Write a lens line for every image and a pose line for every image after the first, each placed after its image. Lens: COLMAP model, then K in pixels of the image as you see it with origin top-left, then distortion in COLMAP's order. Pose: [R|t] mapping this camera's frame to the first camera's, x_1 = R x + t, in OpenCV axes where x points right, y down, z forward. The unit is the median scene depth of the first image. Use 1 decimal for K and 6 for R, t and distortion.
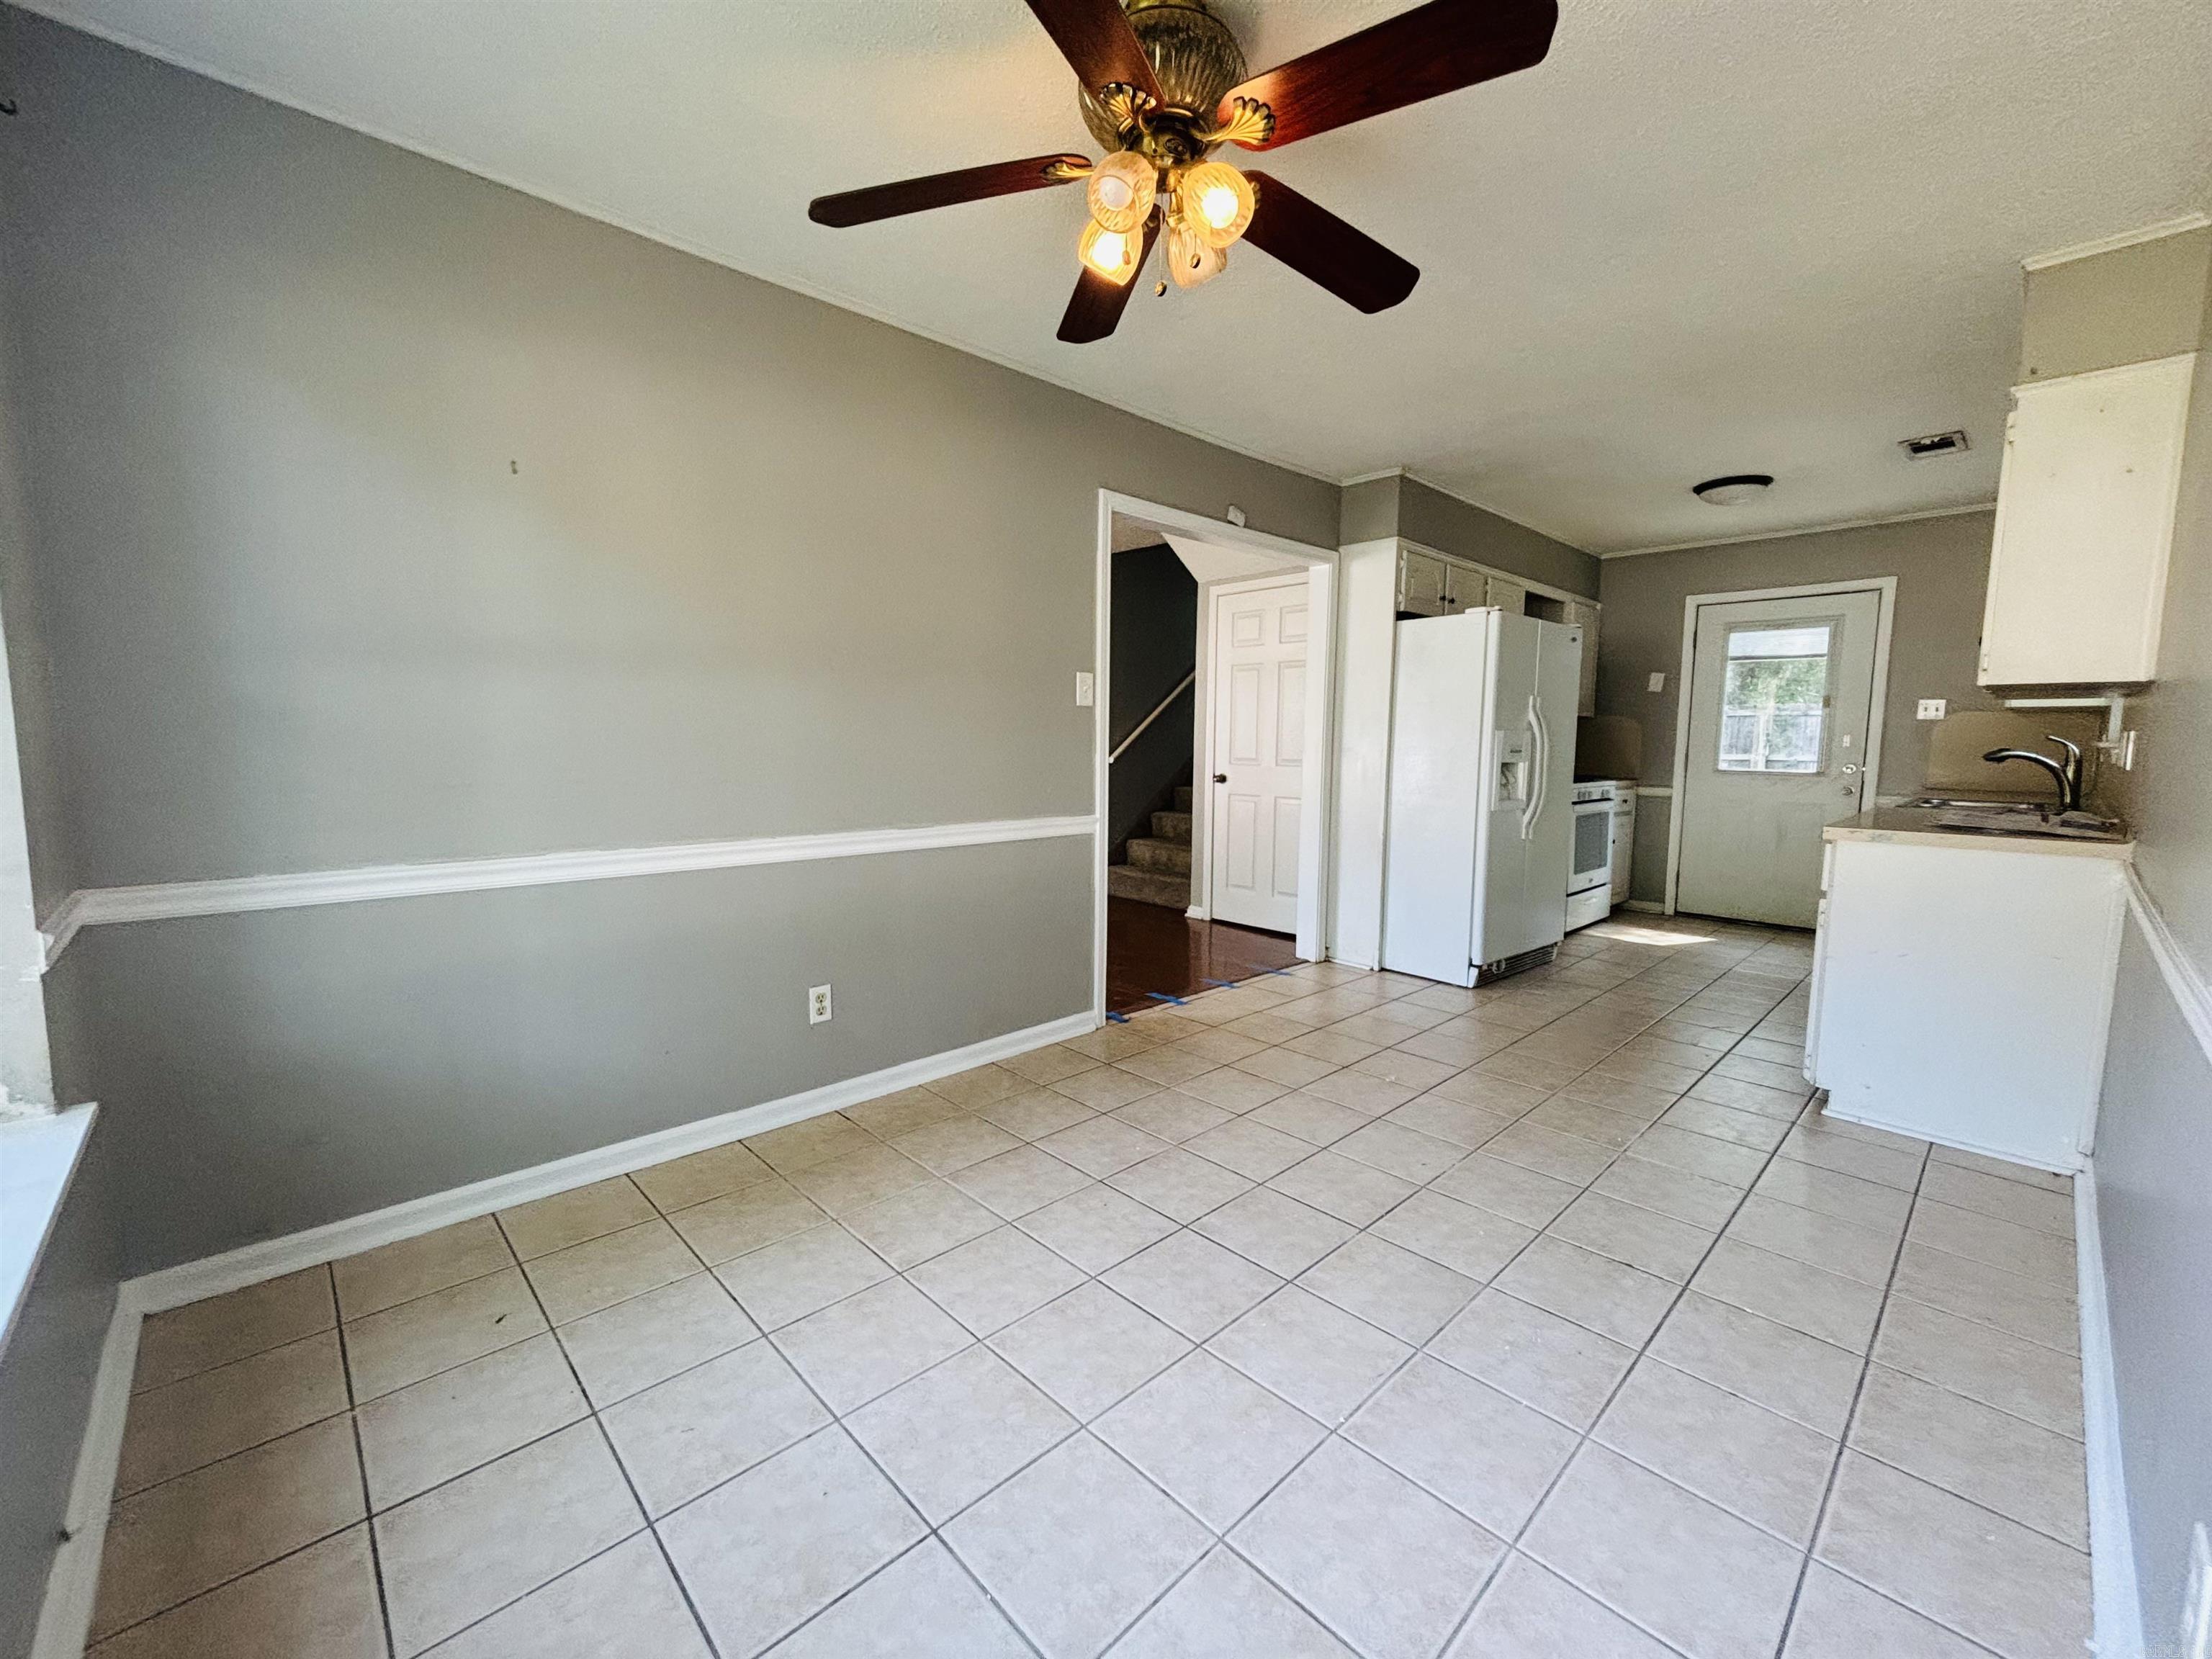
lens RADIAL K [[916.0, 0, 1124.4], [0, 916.0, 826.6], [0, 0, 1]] dist [-0.025648, 0.030484]
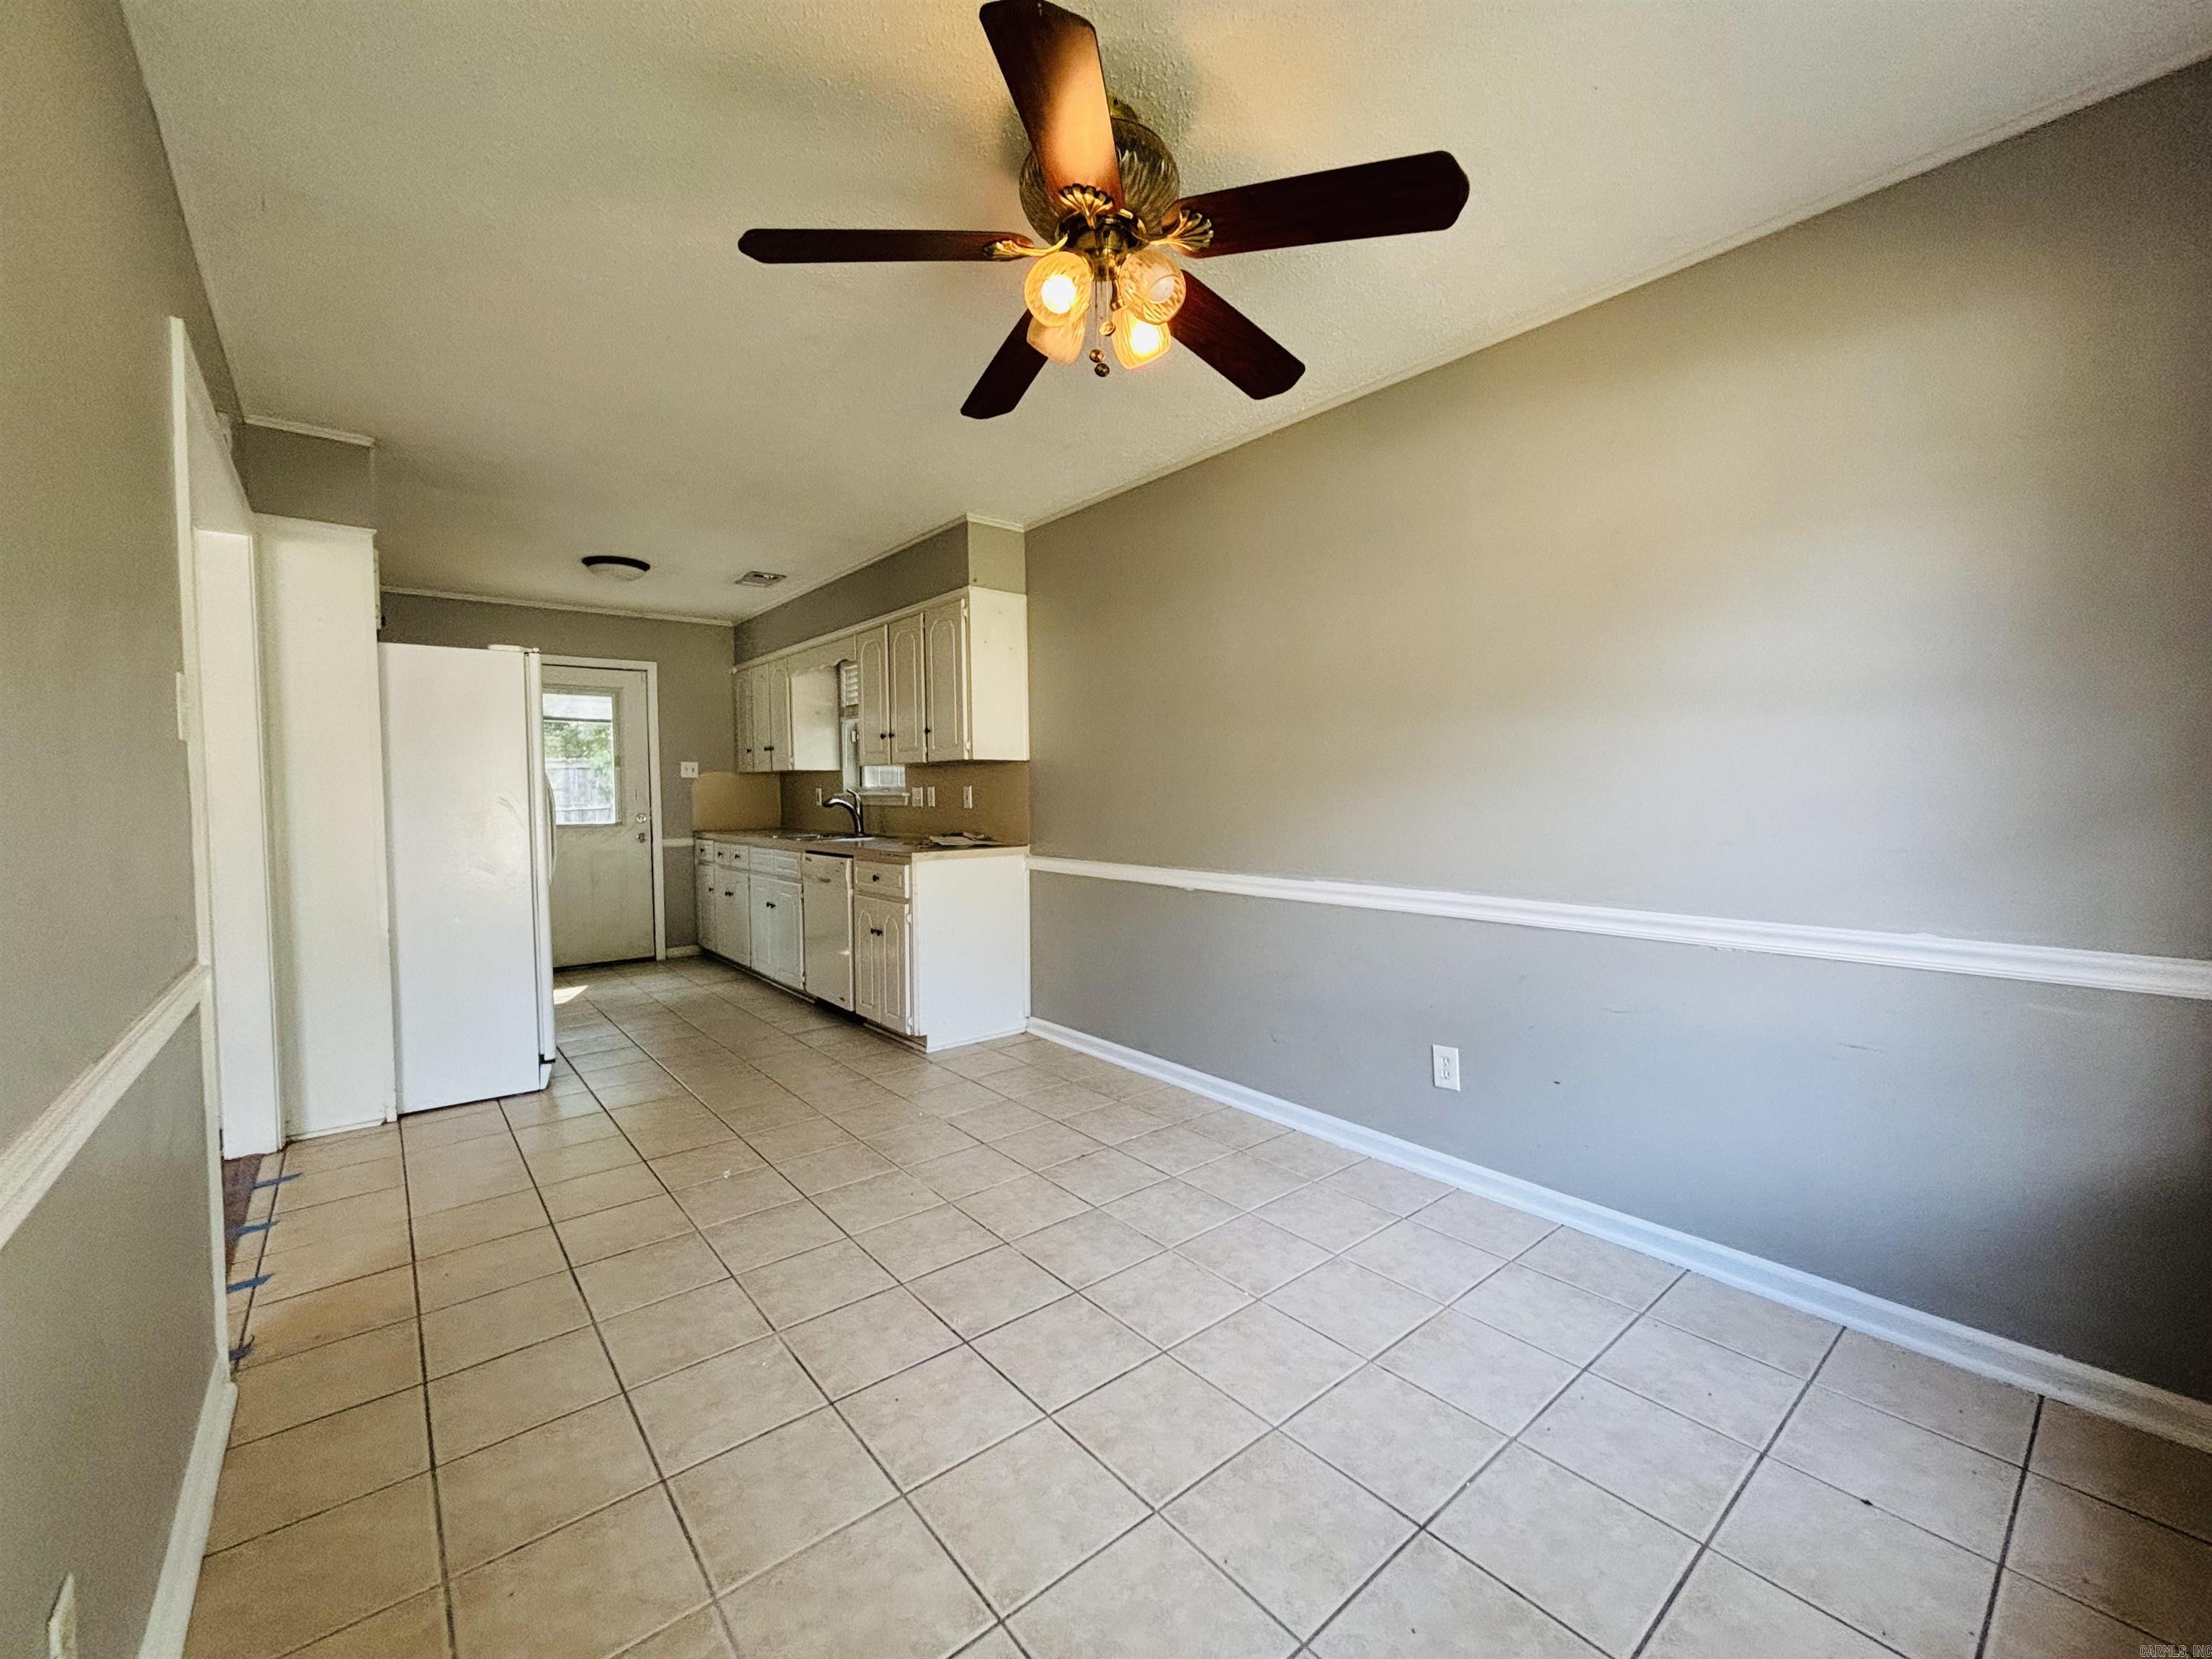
lens RADIAL K [[895.3, 0, 1108.0], [0, 895.3, 831.4], [0, 0, 1]] dist [0.015859, -0.007724]
pose [[0.079989, -0.057425, 0.995140, -0.334486], [0.110811, 0.992664, 0.048375, -0.037823], [-0.990617, 0.106403, 0.085766, 0.316488]]
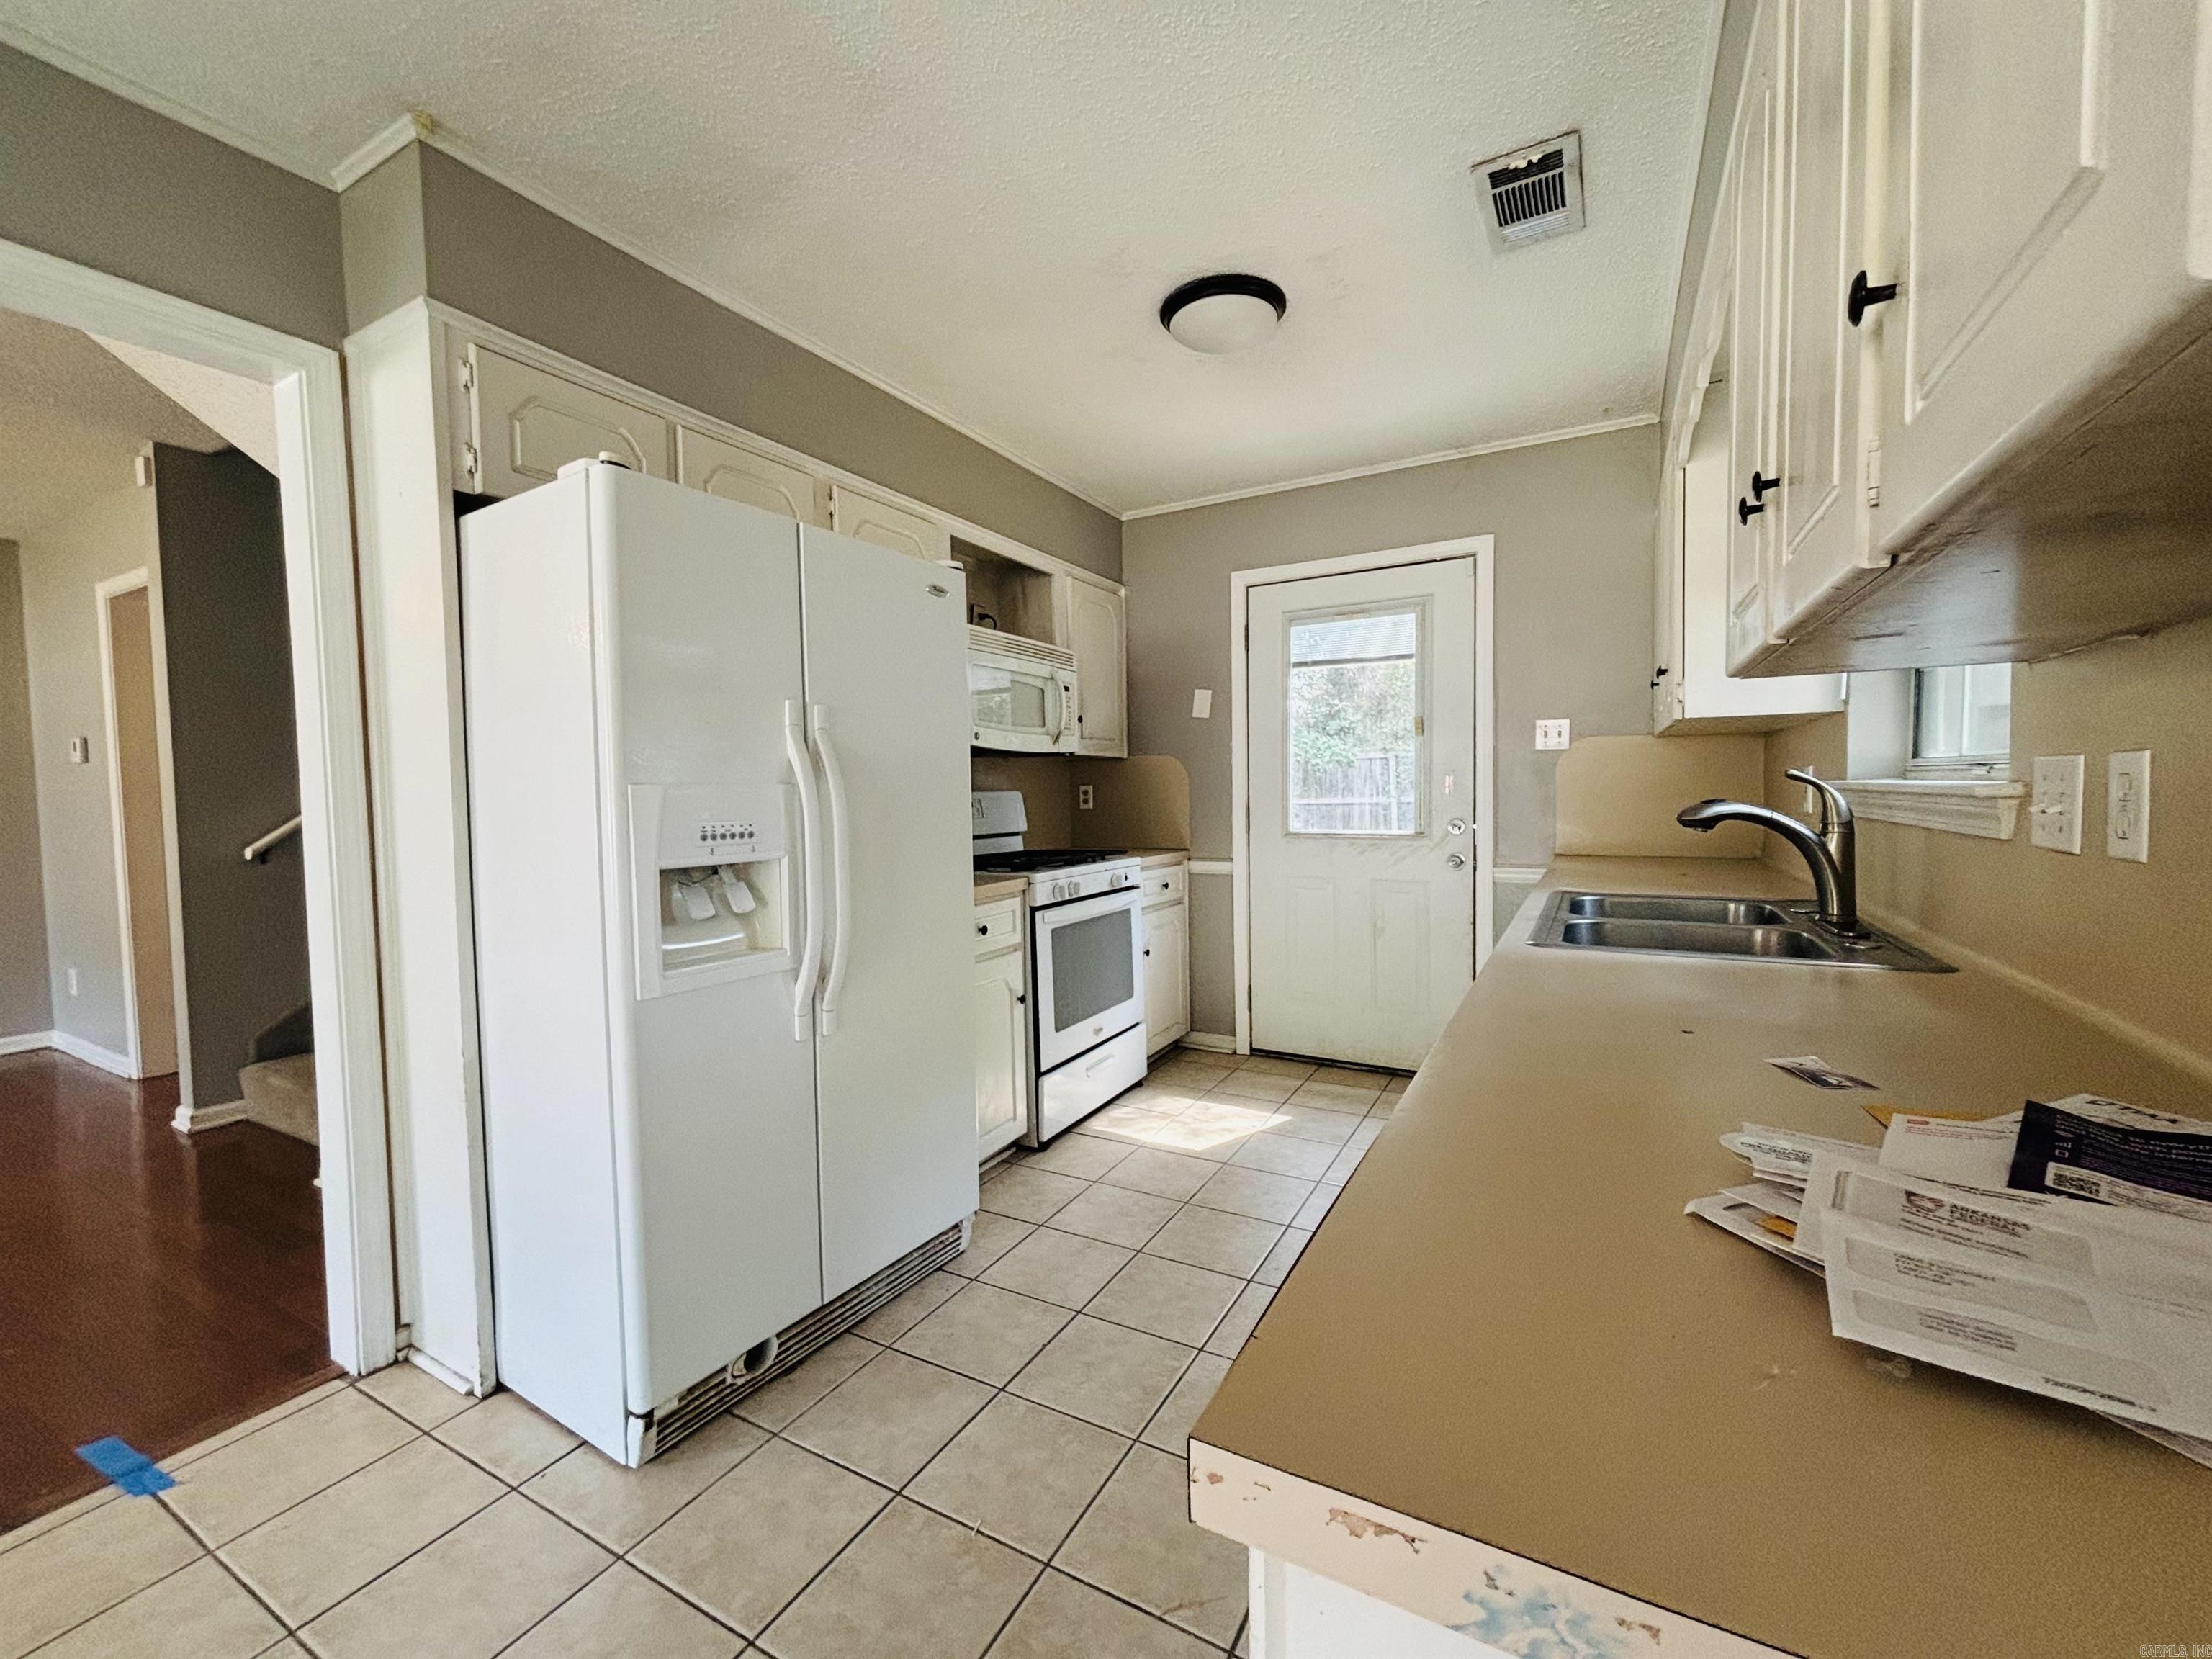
lens RADIAL K [[895.8, 0, 1110.4], [0, 895.8, 831.9], [0, 0, 1]] dist [0.040282, -0.025117]
pose [[0.957388, -0.041009, 0.285878, 0.391052], [0.055924, 0.997456, -0.044203, -0.047349], [-0.283338, 0.058307, 0.957246, 0.474344]]
